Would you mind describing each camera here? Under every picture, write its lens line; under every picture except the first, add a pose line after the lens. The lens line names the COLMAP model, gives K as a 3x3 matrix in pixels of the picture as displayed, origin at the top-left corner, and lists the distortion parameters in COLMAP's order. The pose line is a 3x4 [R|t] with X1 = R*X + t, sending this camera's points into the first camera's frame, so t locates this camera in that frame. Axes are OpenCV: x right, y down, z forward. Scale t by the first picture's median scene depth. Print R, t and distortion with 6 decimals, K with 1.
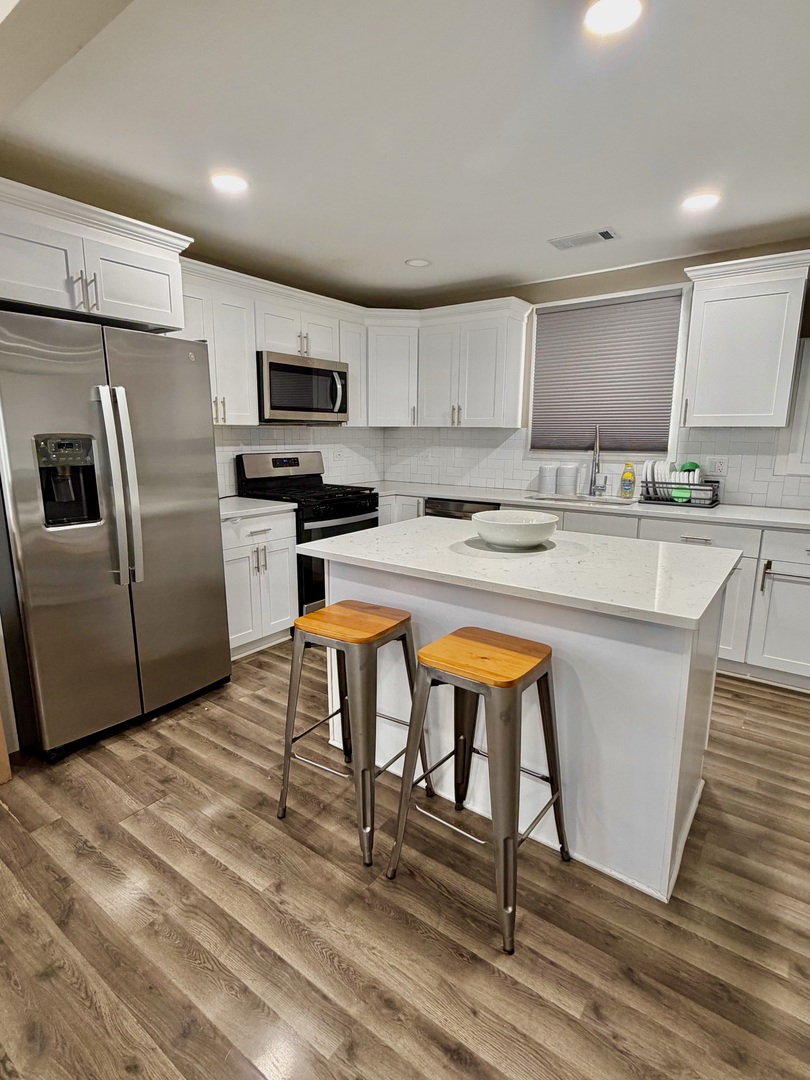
lens RADIAL K [[541.6, 0, 405.0], [0, 541.6, 540.0], [0, 0, 1]] dist [-0.000133, 0.000406]
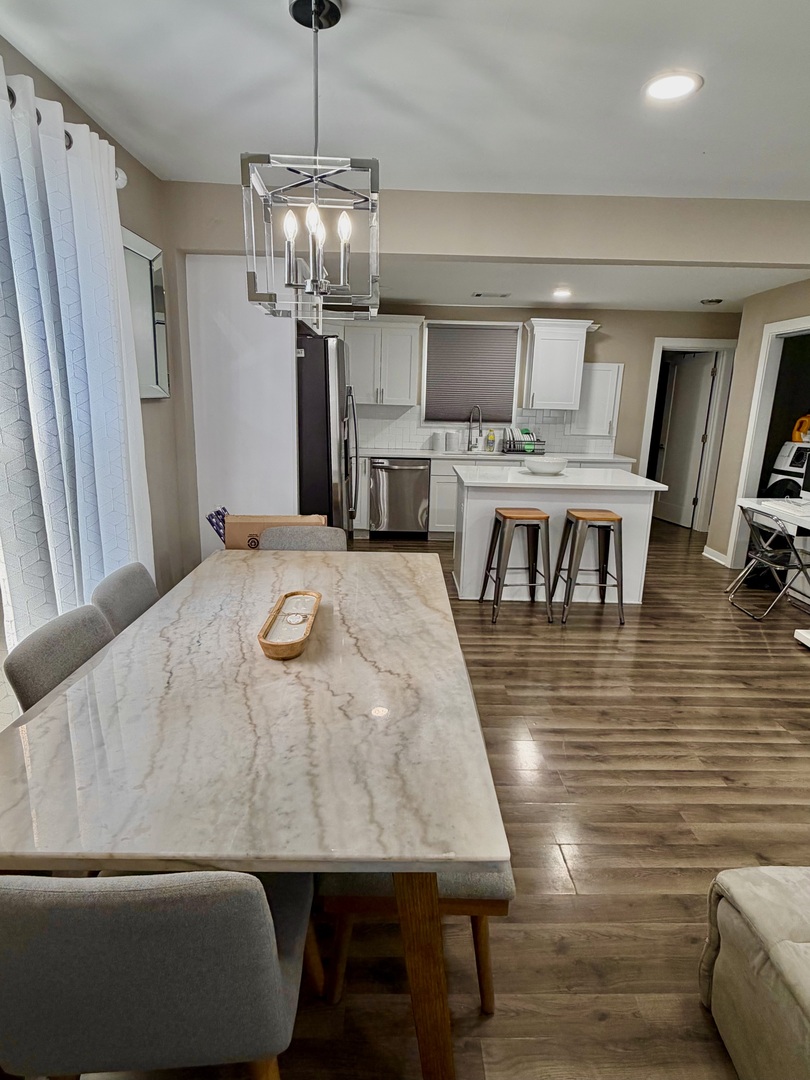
lens RADIAL K [[541.6, 0, 405.0], [0, 541.6, 540.0], [0, 0, 1]] dist [-0.000133, 0.000406]
pose [[0.810294, -0.131644, 0.571046, -0.738749], [0.091916, 0.990931, 0.098015, 0.003372], [-0.578770, -0.026933, 0.815046, -0.177757]]
